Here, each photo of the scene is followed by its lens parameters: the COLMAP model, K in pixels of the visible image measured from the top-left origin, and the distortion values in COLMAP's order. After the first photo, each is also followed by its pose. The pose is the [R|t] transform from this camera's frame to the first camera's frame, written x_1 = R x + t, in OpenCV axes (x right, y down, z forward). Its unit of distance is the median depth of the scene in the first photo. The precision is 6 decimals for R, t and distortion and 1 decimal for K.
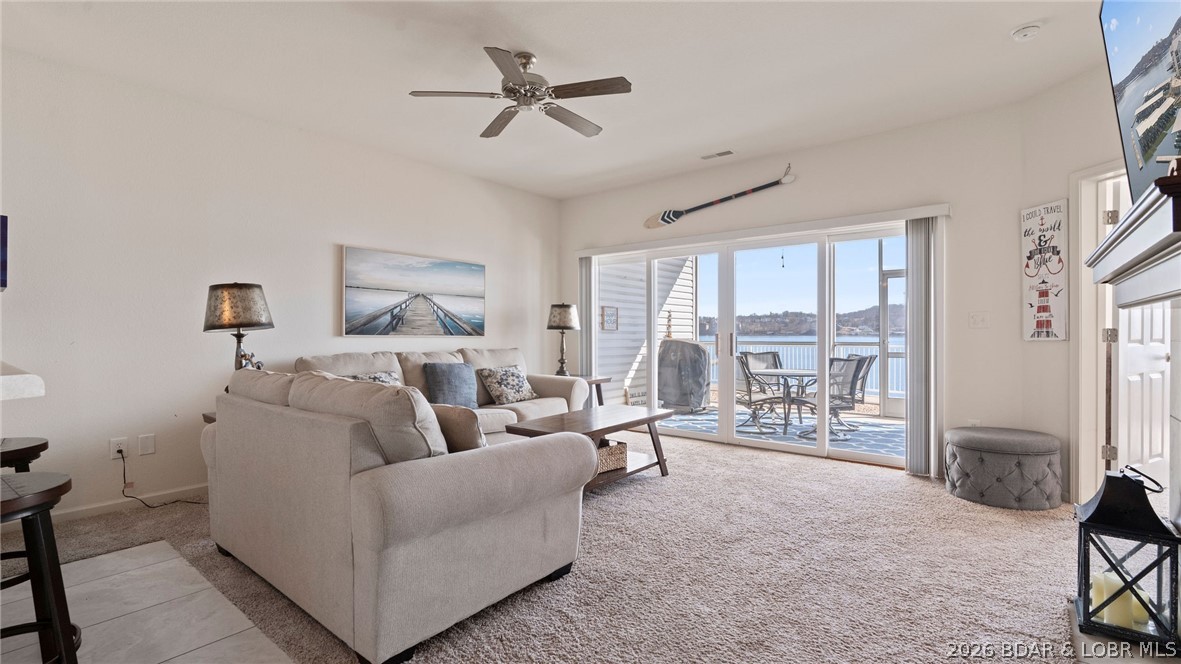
lens RADIAL K [[533.1, 0, 588.1], [0, 533.1, 339.5], [0, 0, 1]] dist [-0.011945, 0.003919]
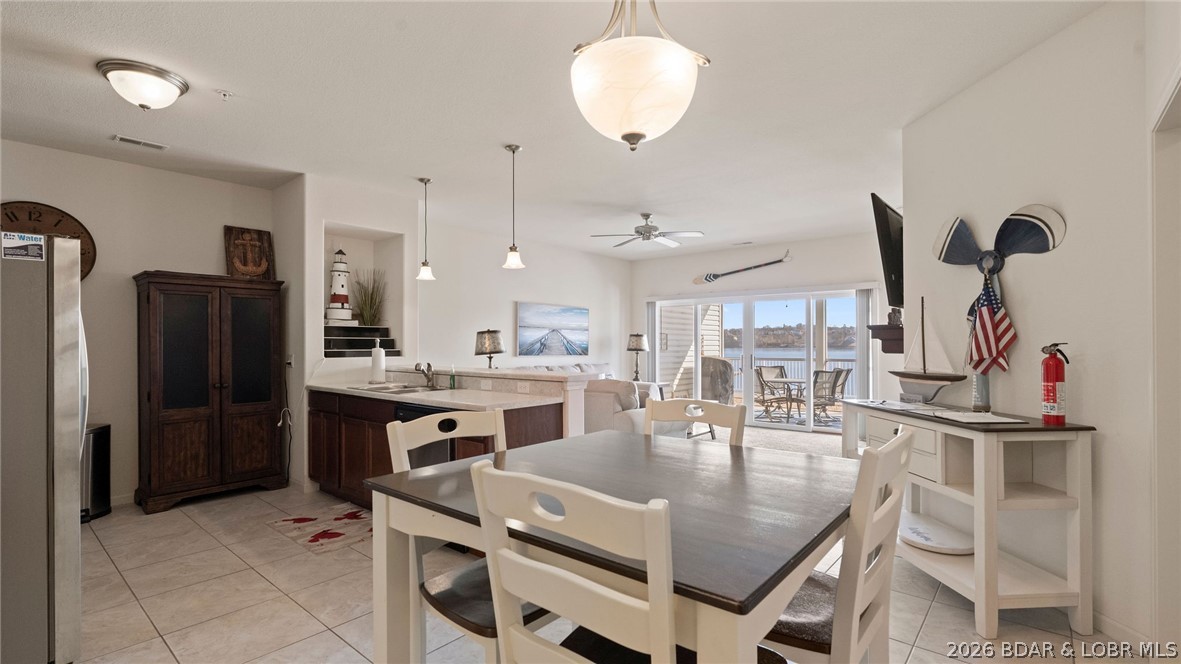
lens RADIAL K [[533.1, 0, 589.5], [0, 533.1, 342.6], [0, 0, 1]] dist [-0.011945, 0.003919]
pose [[0.999792, 0.002420, -0.020229, -0.188163], [-0.002758, 0.999857, -0.016698, -0.020690], [0.020186, 0.016750, 0.999656, -0.615756]]
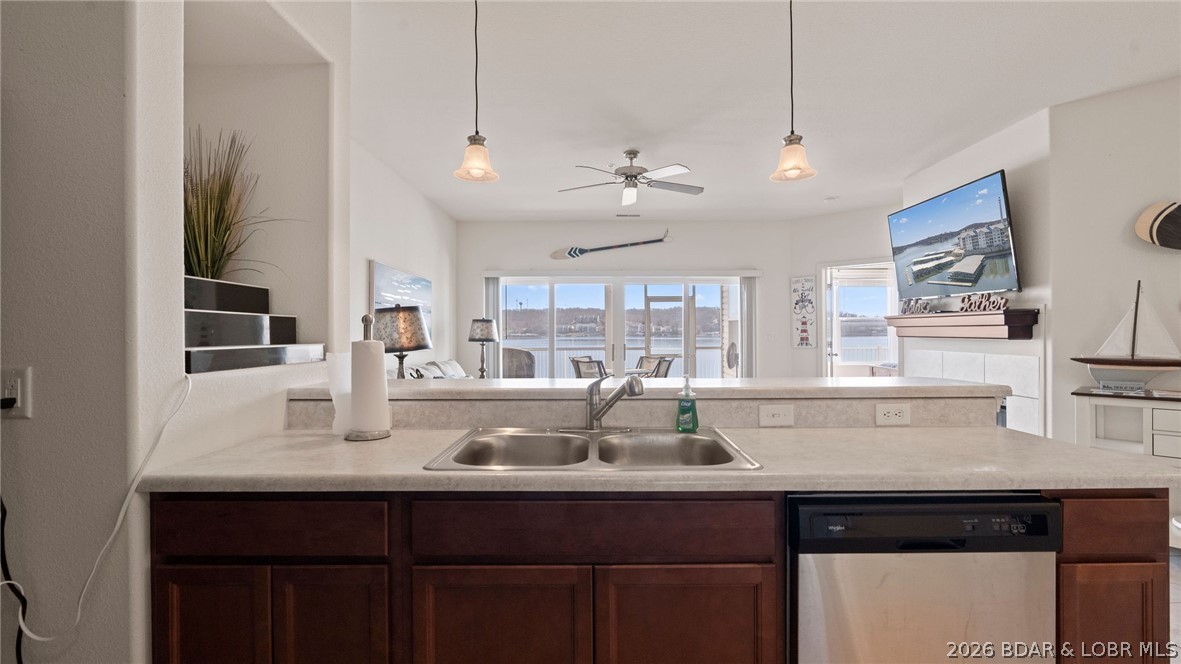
lens RADIAL K [[533.1, 0, 593.8], [0, 533.1, 331.3], [0, 0, 1]] dist [-0.011945, 0.003919]
pose [[0.775712, 0.002849, 0.631080, -0.709686], [0.009260, 0.999831, -0.015897, -0.024813], [-0.631019, 0.018176, 0.775555, -0.011932]]
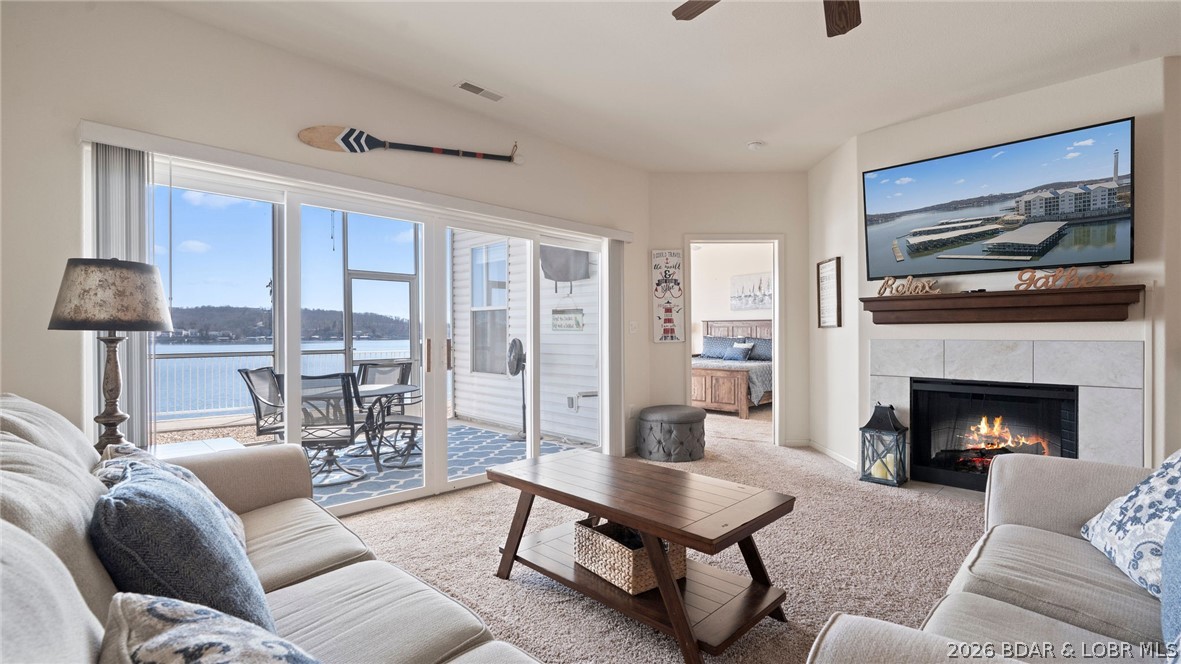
lens RADIAL K [[533.1, 0, 590.1], [0, 533.1, 336.3], [0, 0, 1]] dist [-0.011945, 0.003919]
pose [[0.099690, 0.001533, 0.995017, -0.467424], [0.017082, 0.999849, -0.003252, -0.010177], [-0.994872, 0.017321, 0.099649, 0.798076]]
